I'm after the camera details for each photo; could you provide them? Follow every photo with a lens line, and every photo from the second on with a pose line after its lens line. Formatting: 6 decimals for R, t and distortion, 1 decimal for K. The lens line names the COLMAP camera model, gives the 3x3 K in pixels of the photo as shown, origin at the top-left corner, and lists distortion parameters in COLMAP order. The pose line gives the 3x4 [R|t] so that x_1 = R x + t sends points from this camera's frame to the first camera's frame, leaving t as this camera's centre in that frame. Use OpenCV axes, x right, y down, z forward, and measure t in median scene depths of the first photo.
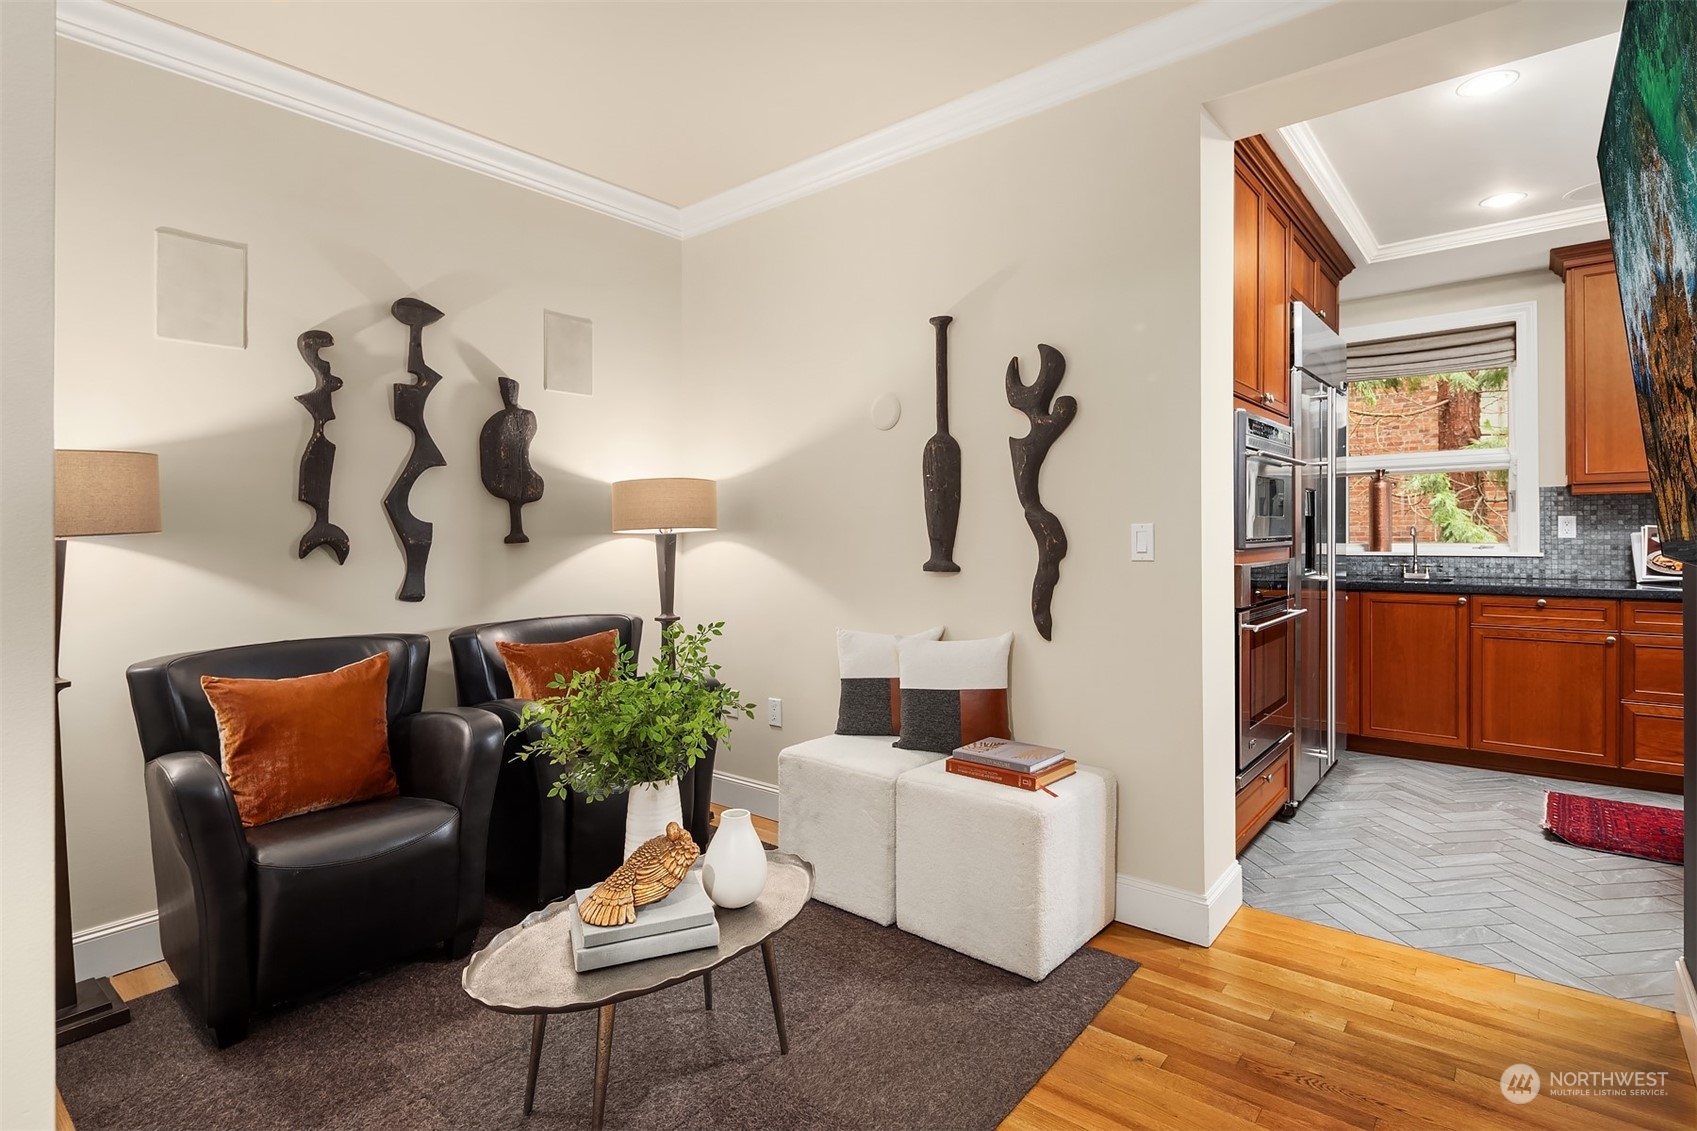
lens RADIAL K [[823.8, 0, 843.1], [0, 823.8, 547.3], [0, 0, 1]] dist [-0.002709, -0.002003]
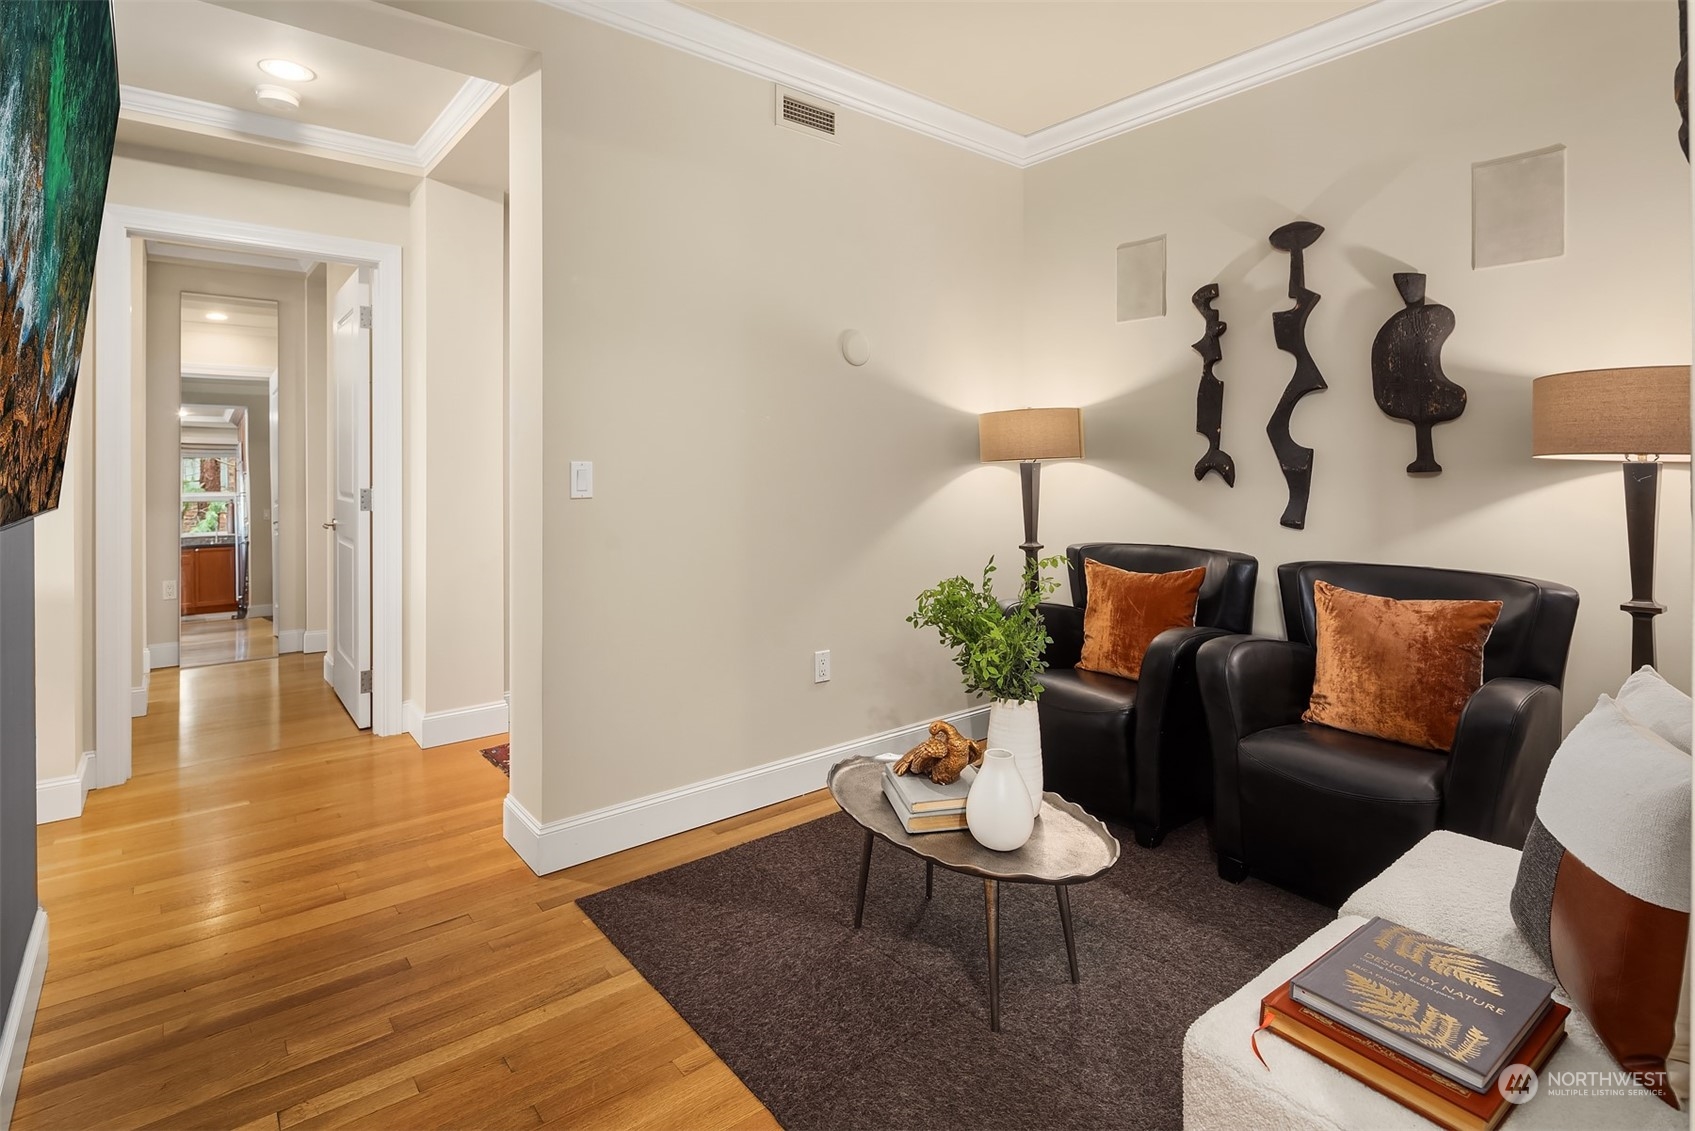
lens RADIAL K [[836.9, 0, 844.5], [0, 836.9, 450.1], [0, 0, 1]] dist [0.001188, -0.000052]
pose [[-0.209101, -0.002523, -0.977891, 0.569891], [-0.015651, 0.999877, 0.000767, -0.020609], [0.977769, 0.015465, -0.209115, 0.680078]]
